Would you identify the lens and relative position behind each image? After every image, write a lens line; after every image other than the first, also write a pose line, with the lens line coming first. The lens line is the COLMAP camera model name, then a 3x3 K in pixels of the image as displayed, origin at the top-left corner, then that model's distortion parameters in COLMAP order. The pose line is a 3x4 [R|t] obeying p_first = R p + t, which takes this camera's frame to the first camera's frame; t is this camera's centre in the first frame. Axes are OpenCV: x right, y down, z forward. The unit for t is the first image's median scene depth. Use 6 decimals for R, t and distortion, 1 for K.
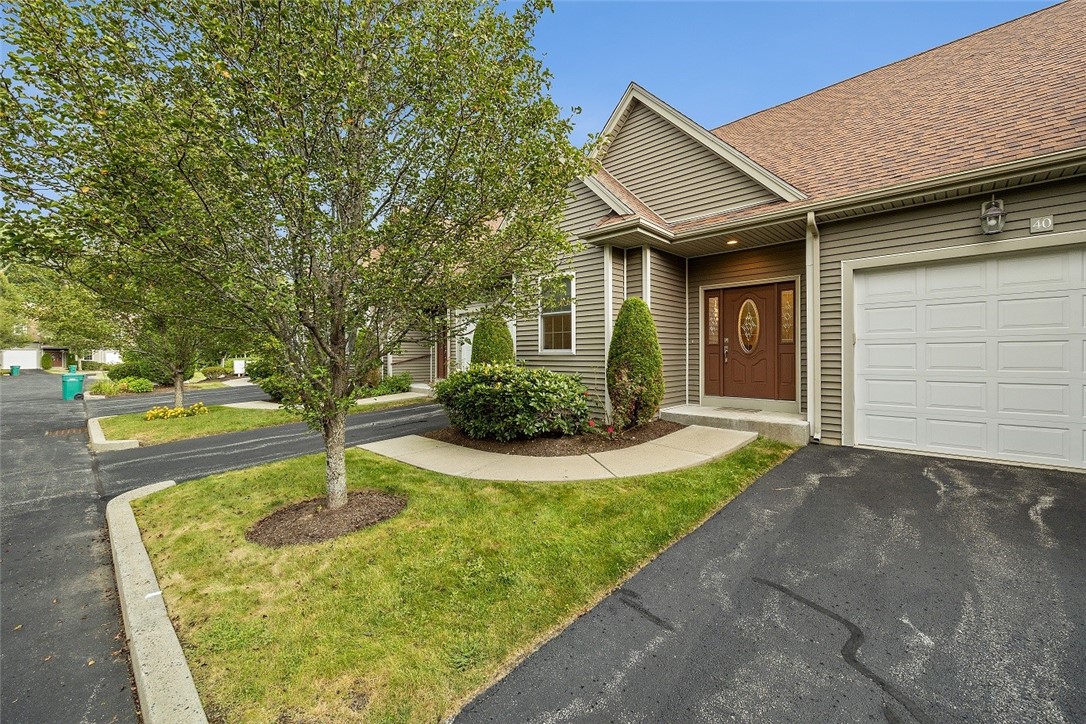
lens RADIAL K [[442.2, 0, 550.2], [0, 442.2, 352.9], [0, 0, 1]] dist [-0.001079, -0.000099]
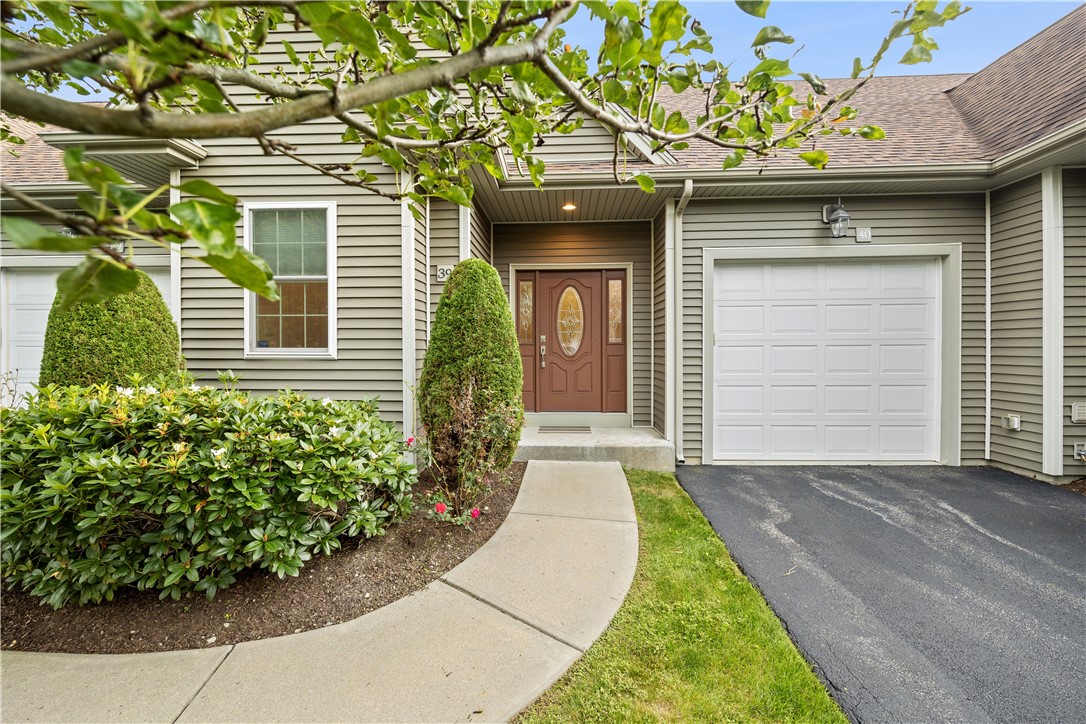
lens RADIAL K [[442.2, 0, 550.2], [0, 442.2, 352.9], [0, 0, 1]] dist [-0.001079, -0.000099]
pose [[0.761694, 0.002011, 0.647934, -0.116317], [-0.004292, 0.999989, 0.001942, -0.005936], [-0.647922, -0.004260, 0.761694, 0.538905]]
